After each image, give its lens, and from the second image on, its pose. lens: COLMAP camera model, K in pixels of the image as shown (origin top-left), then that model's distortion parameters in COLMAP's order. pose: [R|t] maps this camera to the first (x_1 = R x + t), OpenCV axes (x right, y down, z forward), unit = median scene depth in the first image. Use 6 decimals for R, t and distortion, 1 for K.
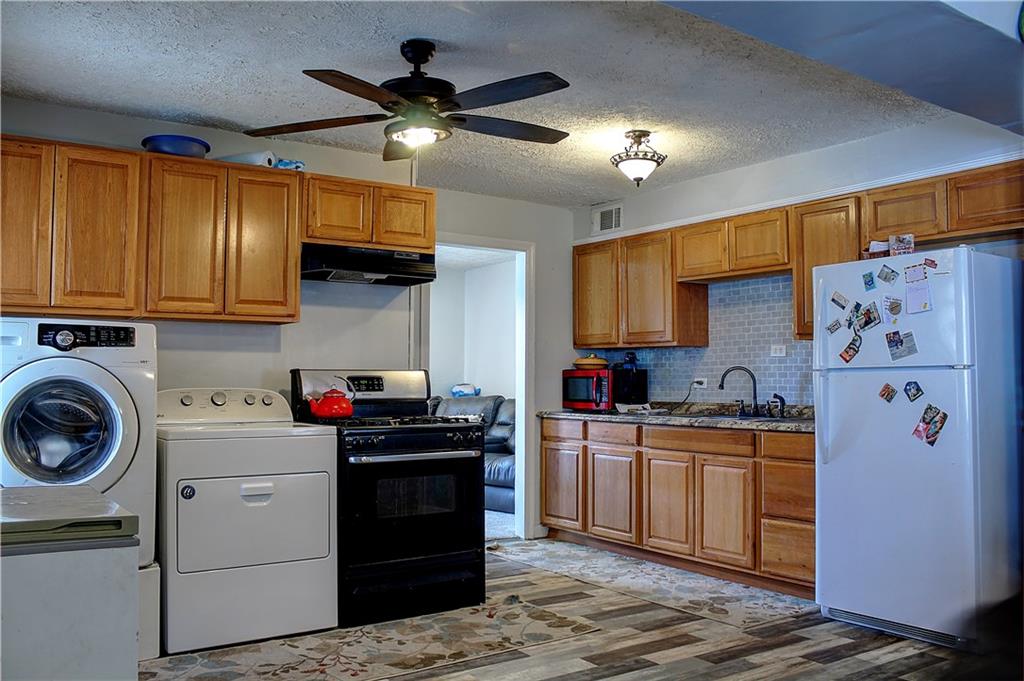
lens RADIAL K [[848.1, 0, 510.5], [0, 848.1, 356.1], [0, 0, 1]] dist [-0.172605, 0.142806]
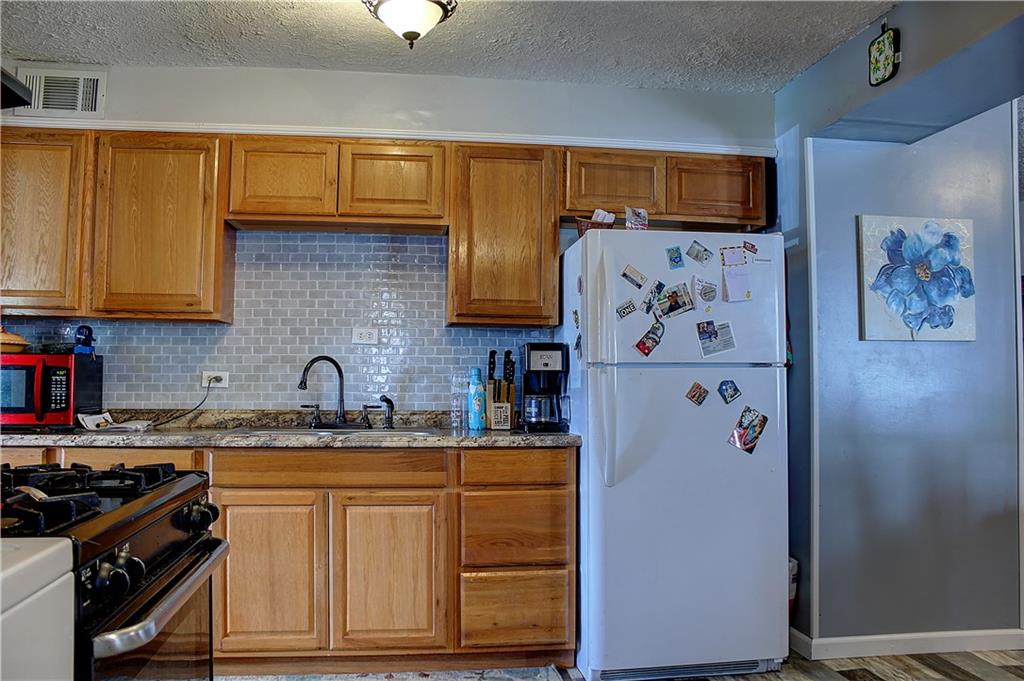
lens RADIAL K [[848.1, 0, 510.5], [0, 848.1, 356.1], [0, 0, 1]] dist [-0.172605, 0.142806]
pose [[0.444235, 0.029452, 0.895426, -0.345256], [-0.032845, 0.999323, -0.016574, 0.023654], [-0.895308, -0.022048, 0.444902, 0.698334]]
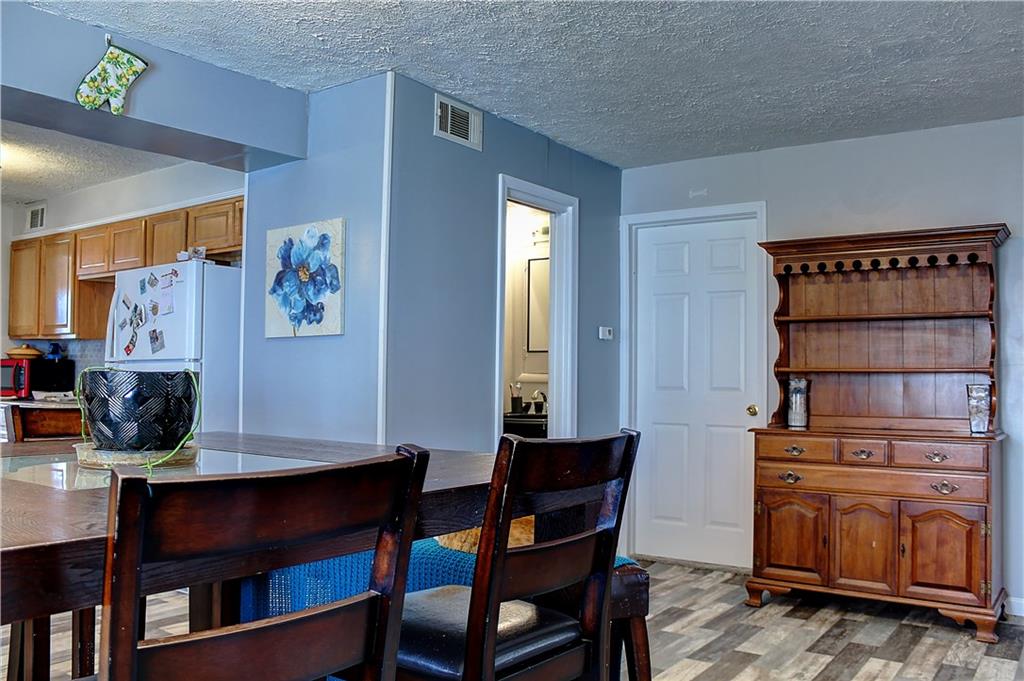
lens RADIAL K [[848.1, 0, 510.5], [0, 848.1, 356.1], [0, 0, 1]] dist [-0.172605, 0.142806]
pose [[0.934347, 0.014451, 0.356071, 0.459618], [-0.017490, 0.999833, 0.005317, -0.006350], [-0.355935, -0.011196, 0.934444, -0.251869]]
